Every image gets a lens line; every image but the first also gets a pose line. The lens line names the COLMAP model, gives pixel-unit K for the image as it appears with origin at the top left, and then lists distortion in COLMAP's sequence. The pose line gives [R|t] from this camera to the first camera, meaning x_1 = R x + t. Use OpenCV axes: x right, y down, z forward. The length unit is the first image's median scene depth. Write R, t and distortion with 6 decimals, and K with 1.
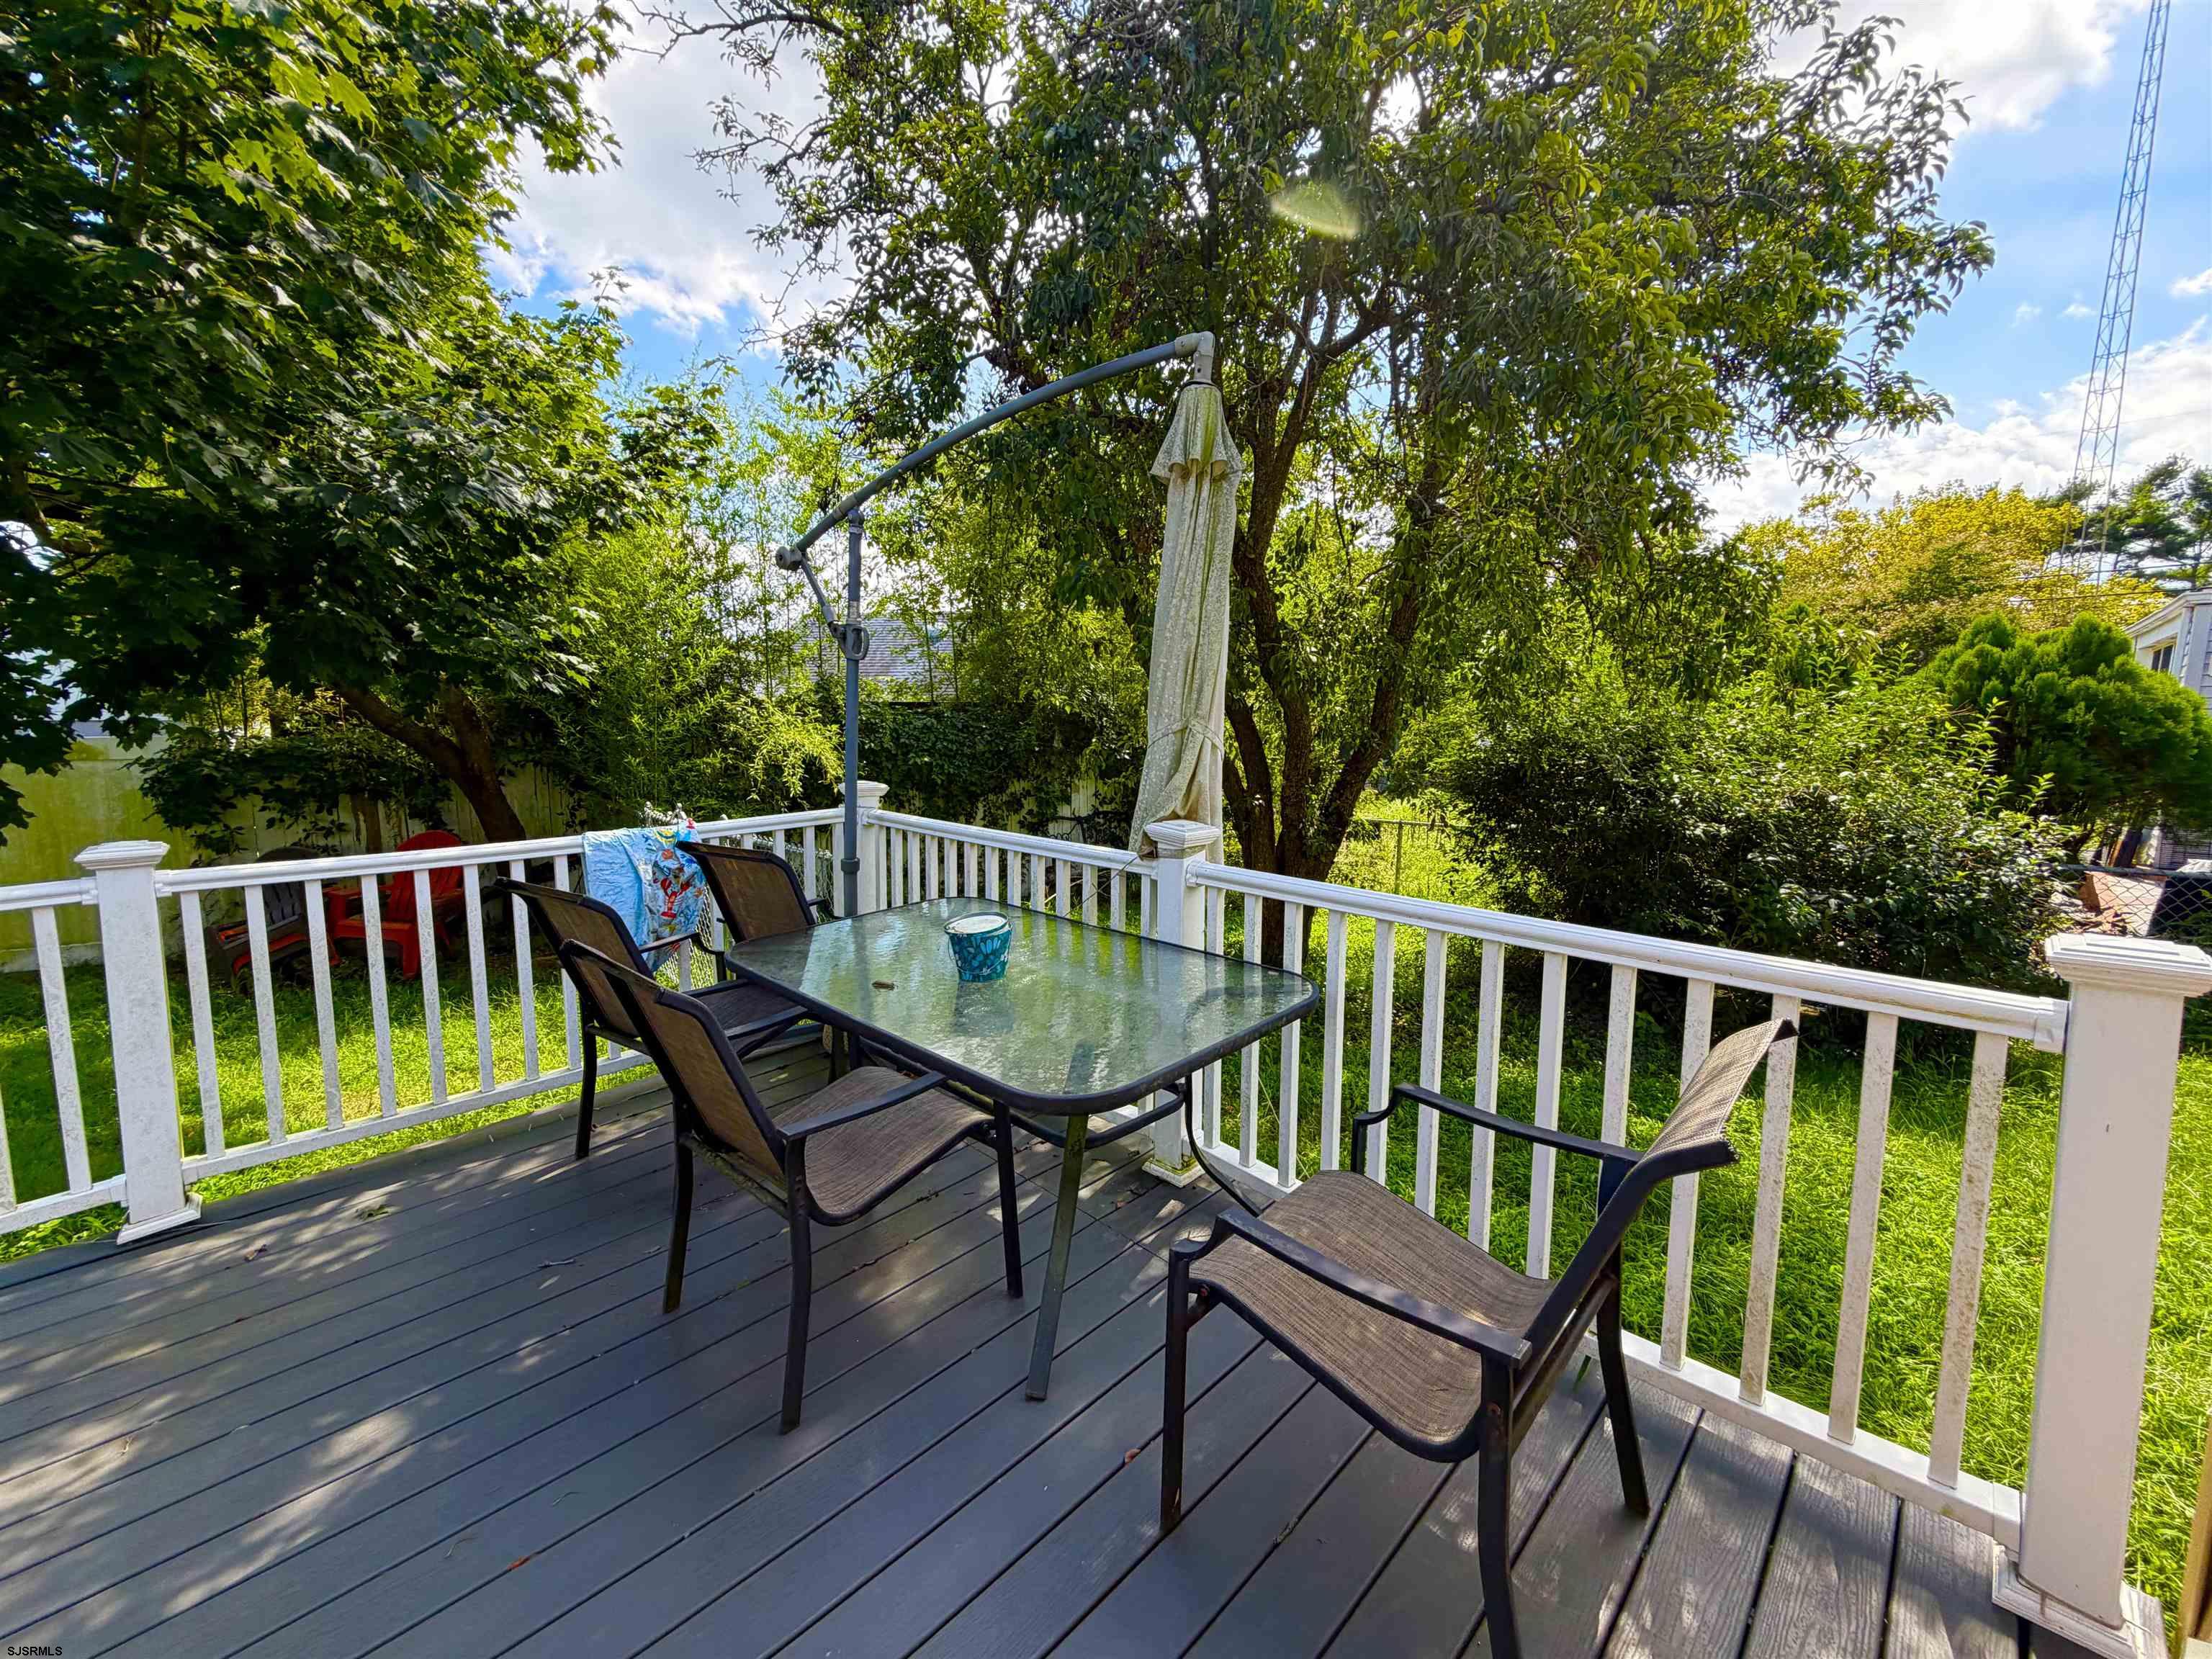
lens RADIAL K [[888.2, 0, 1100.2], [0, 888.2, 825.9], [0, 0, 1]] dist [0.001888, -0.000012]
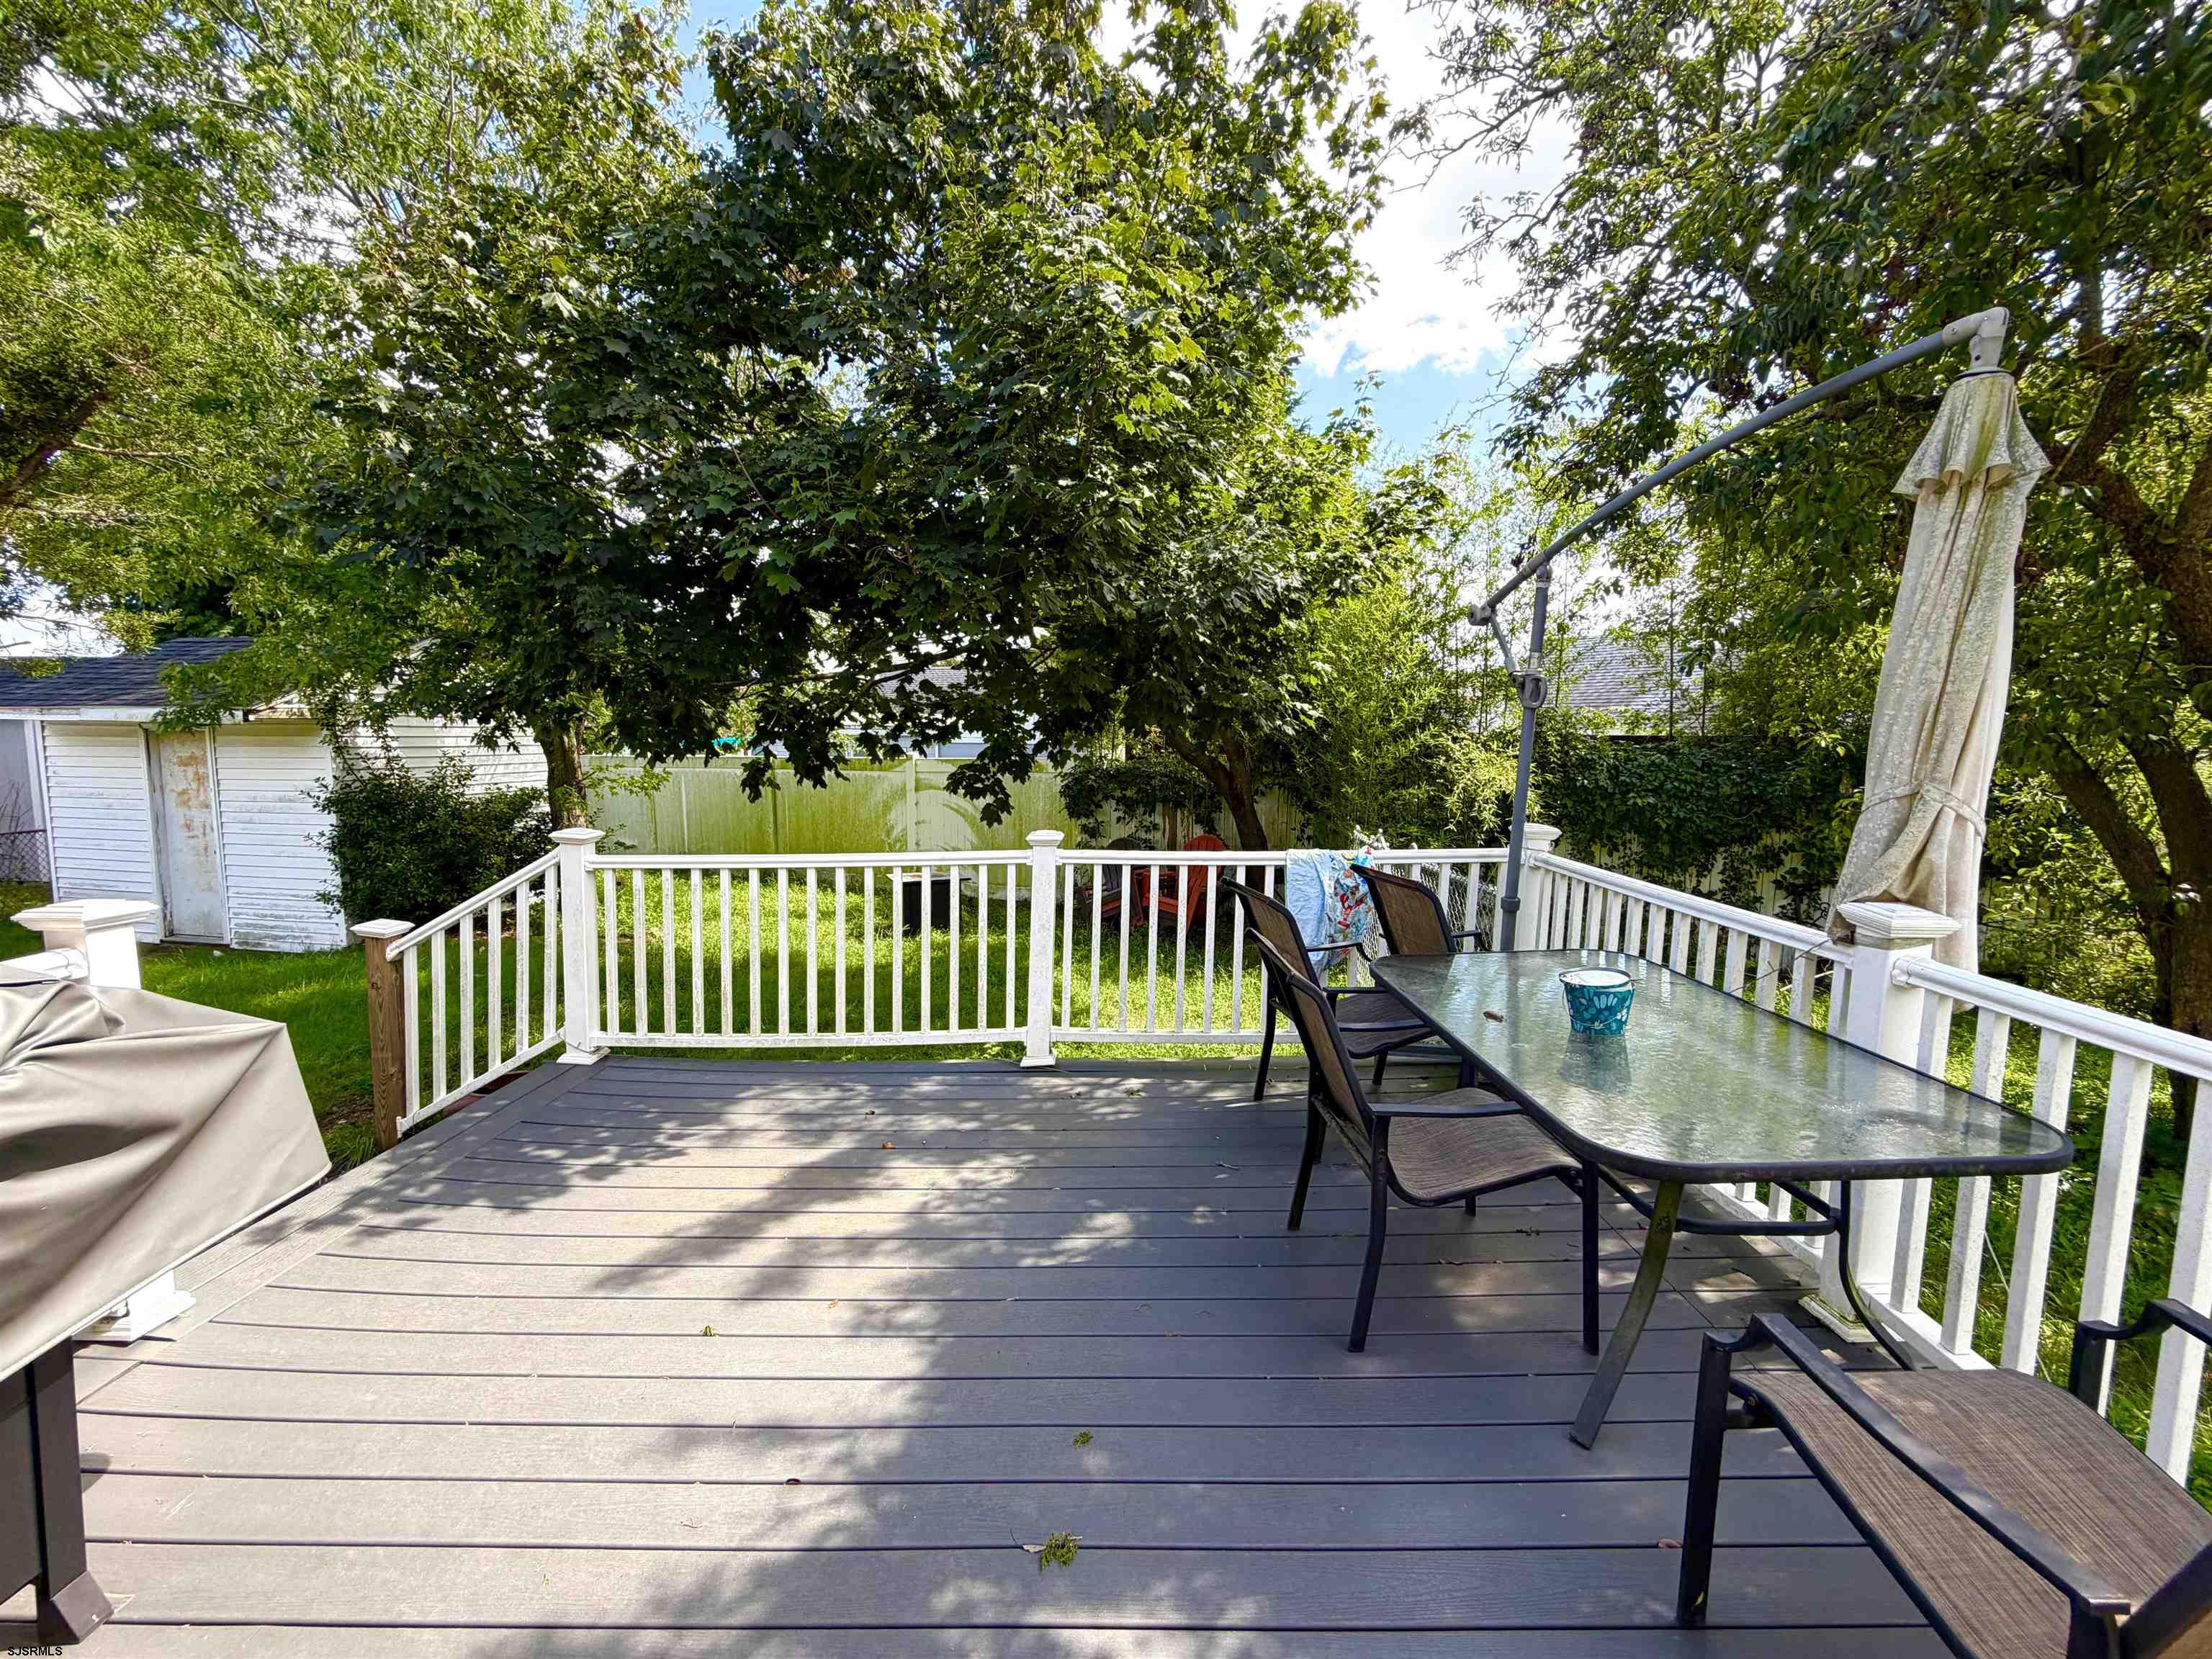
lens RADIAL K [[888.2, 0, 1100.2], [0, 888.2, 825.9], [0, 0, 1]] dist [0.001888, -0.000012]
pose [[0.709289, 0.075843, -0.700826, 0.103941], [-0.095594, 0.995360, 0.010969, -0.012711], [0.698406, 0.059215, 0.713248, -0.085169]]
